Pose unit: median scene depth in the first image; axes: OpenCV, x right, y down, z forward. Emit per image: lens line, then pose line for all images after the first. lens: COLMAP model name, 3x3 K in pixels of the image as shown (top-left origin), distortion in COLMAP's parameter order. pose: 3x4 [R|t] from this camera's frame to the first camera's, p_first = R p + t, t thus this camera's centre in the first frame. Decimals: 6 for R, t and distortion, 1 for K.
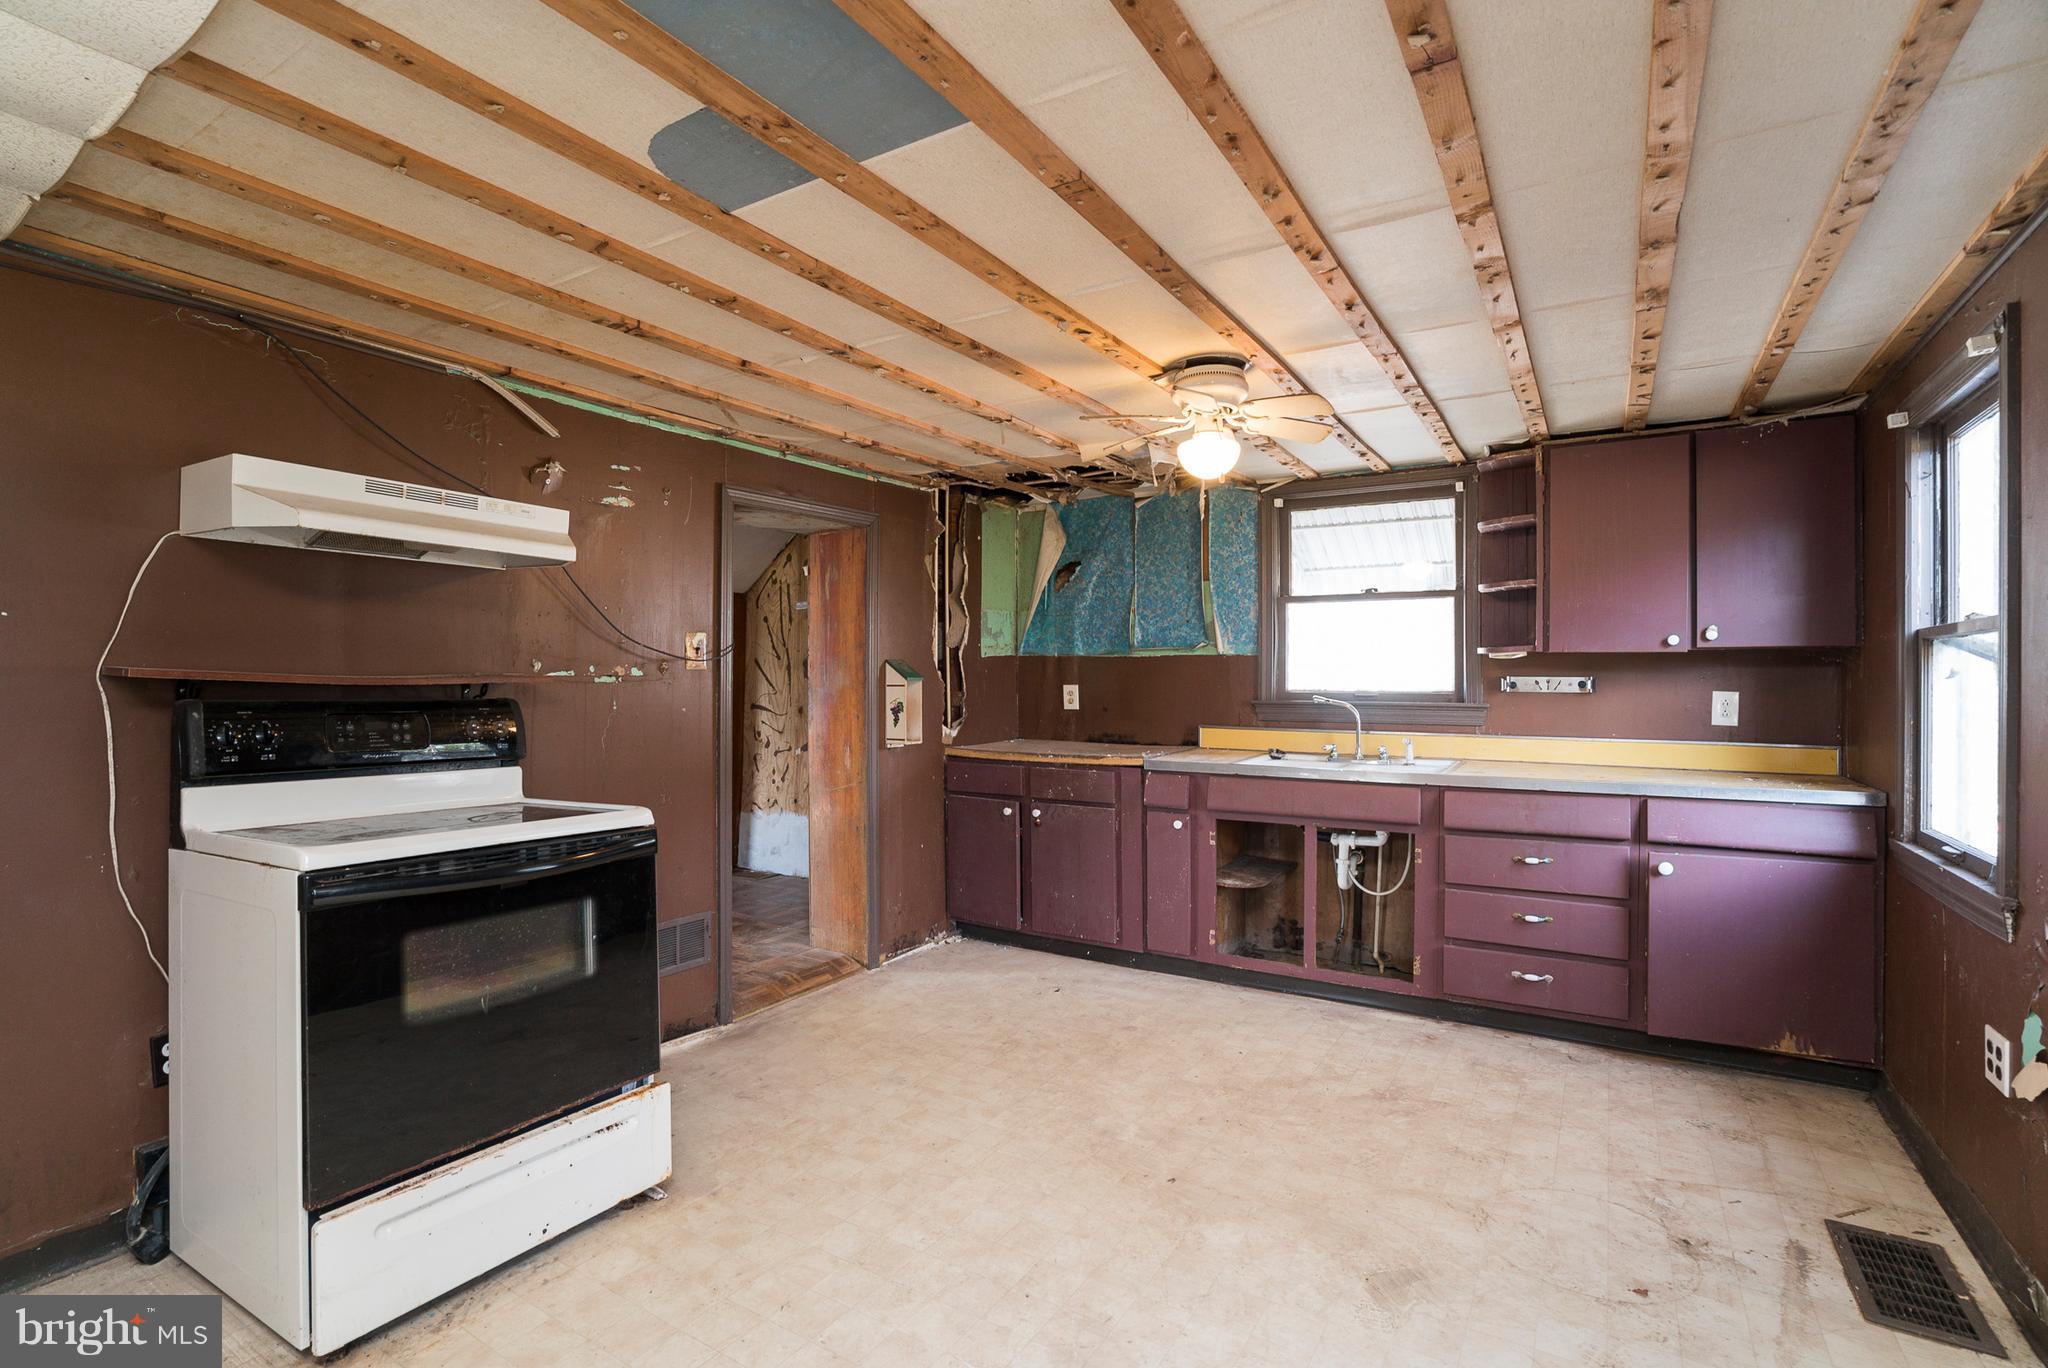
lens RADIAL K [[954.8, 0, 975.6], [0, 954.8, 692.3], [0, 0, 1]] dist [-0.068400, 0.026276]
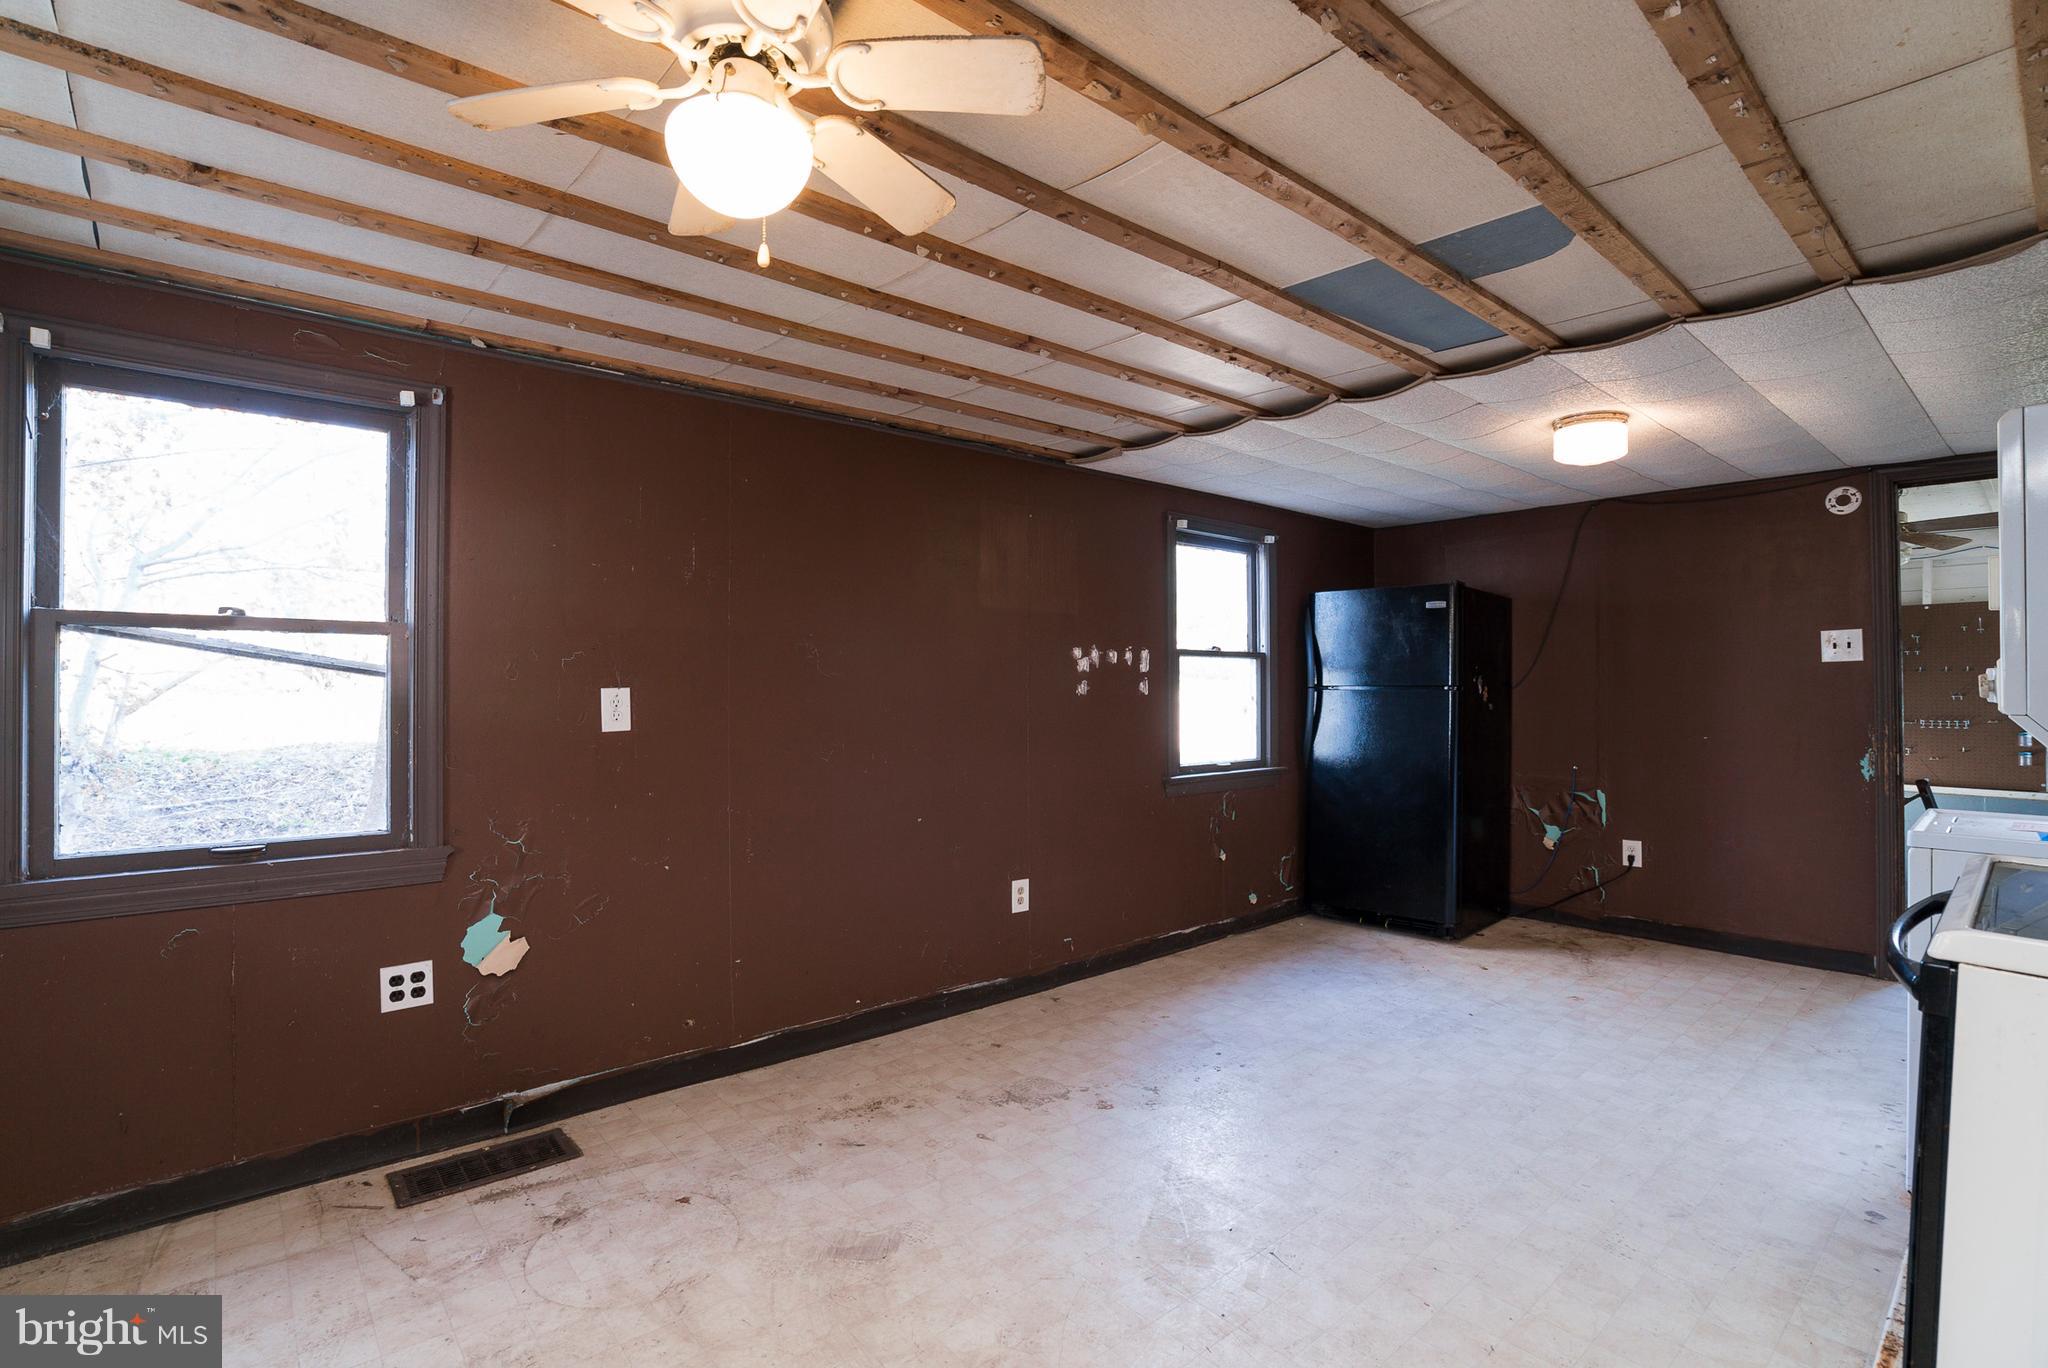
lens RADIAL K [[954.8, 0, 975.6], [0, 954.8, 692.3], [0, 0, 1]] dist [-0.068400, 0.026276]
pose [[-0.959035, -0.004922, 0.283245, 0.015851], [-0.002125, 0.999946, 0.010180, -0.003977], [-0.283280, 0.009161, -0.958993, 0.957573]]
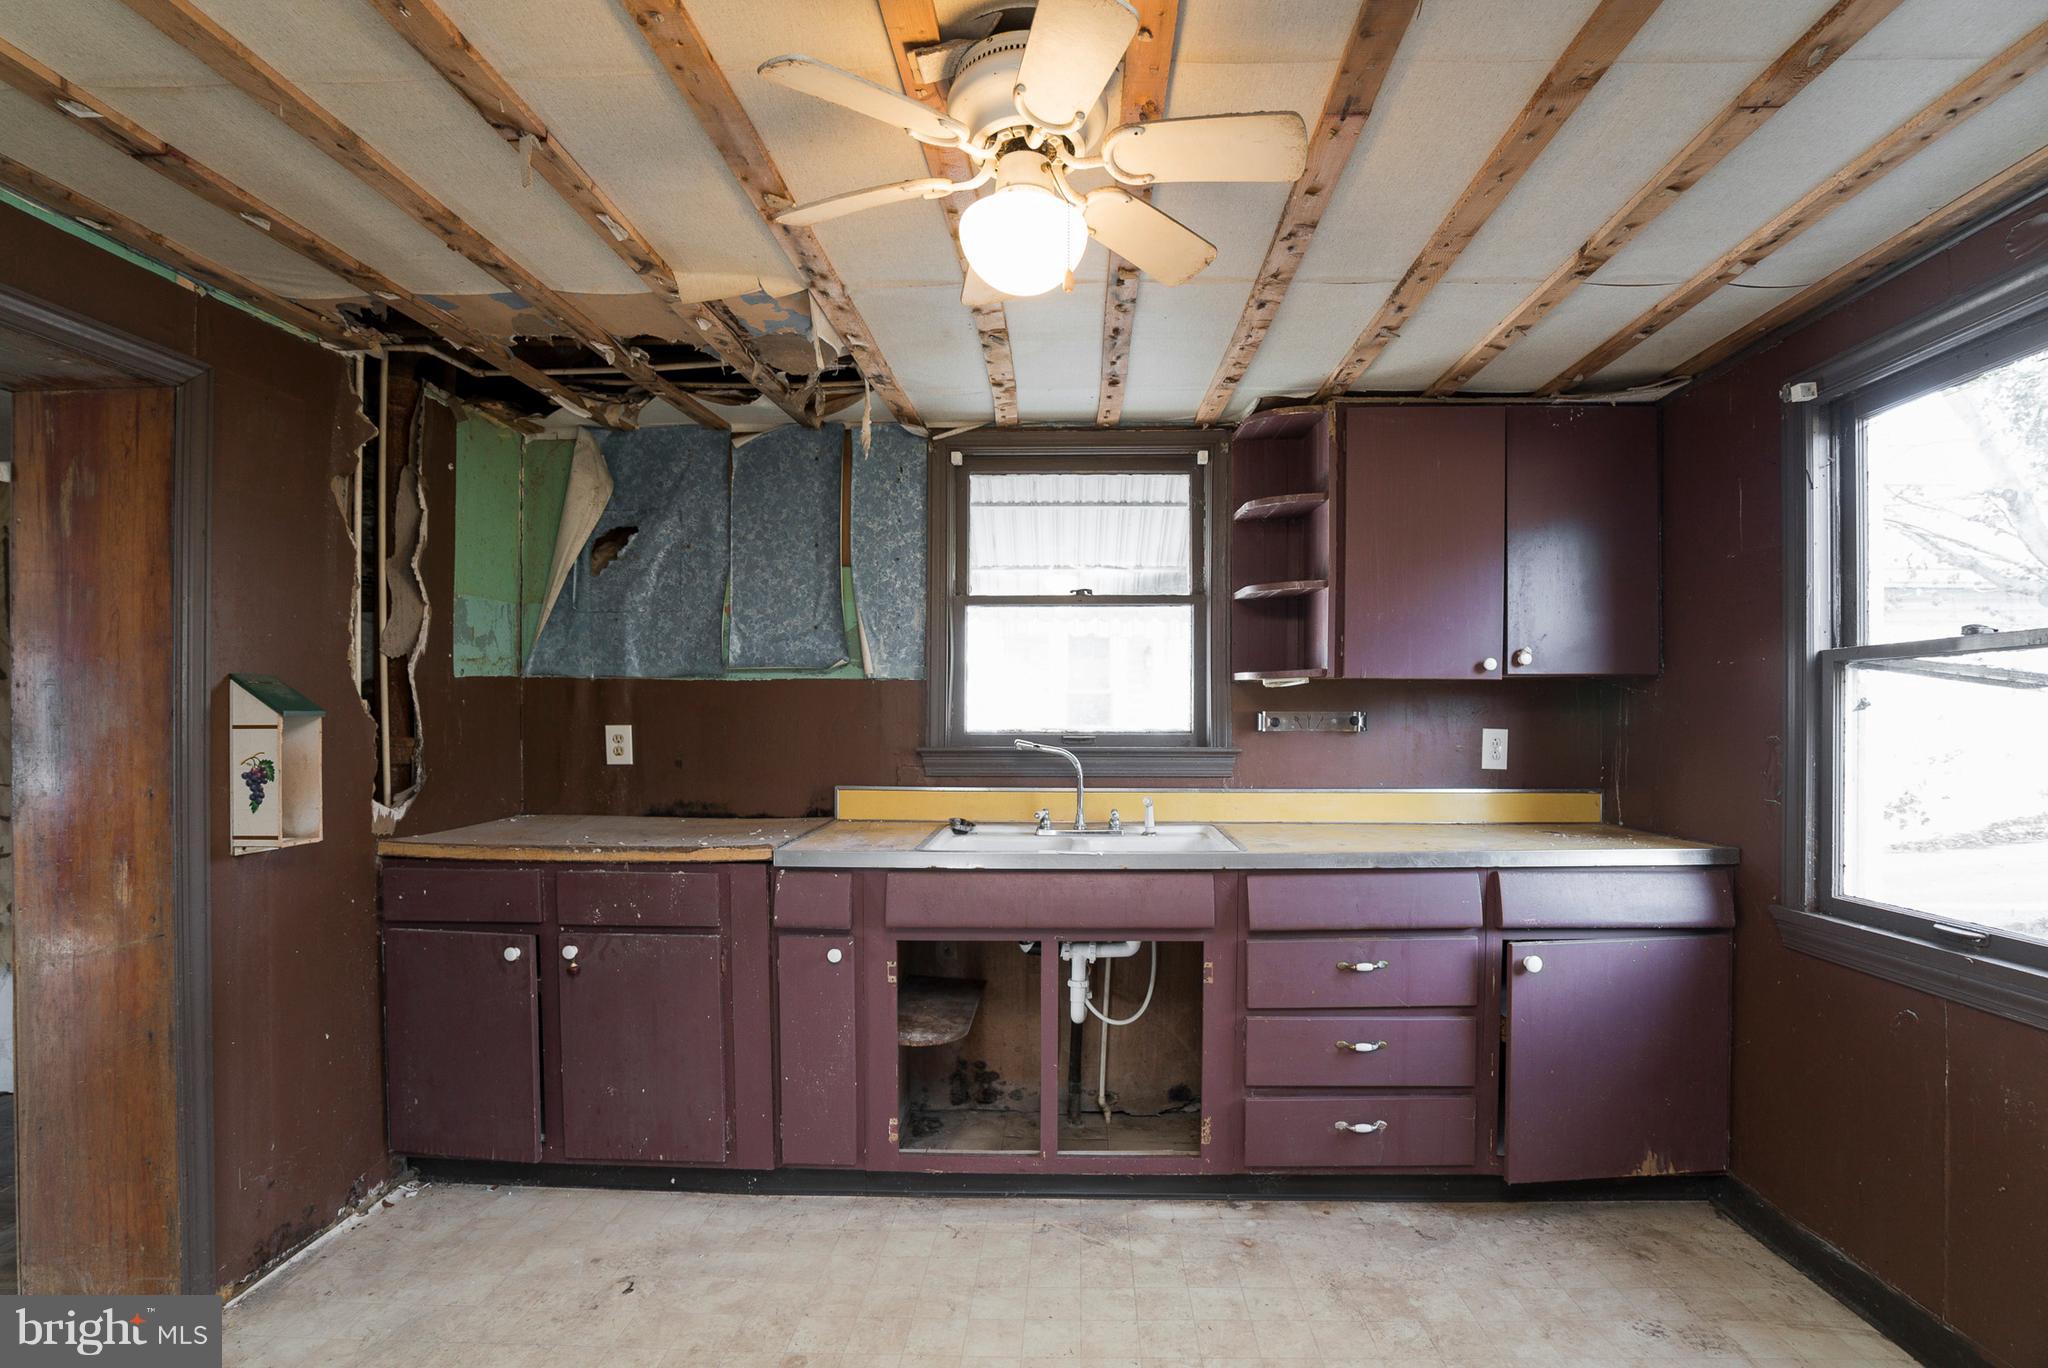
lens RADIAL K [[964.4, 0, 1041.2], [0, 964.4, 722.1], [0, 0, 1]] dist [-0.058488, 0.027563]
pose [[0.840667, -0.001881, 0.541549, -0.006291], [0.008519, 0.999916, -0.009752, -0.001672], [-0.541486, 0.012811, 0.840612, 0.402782]]
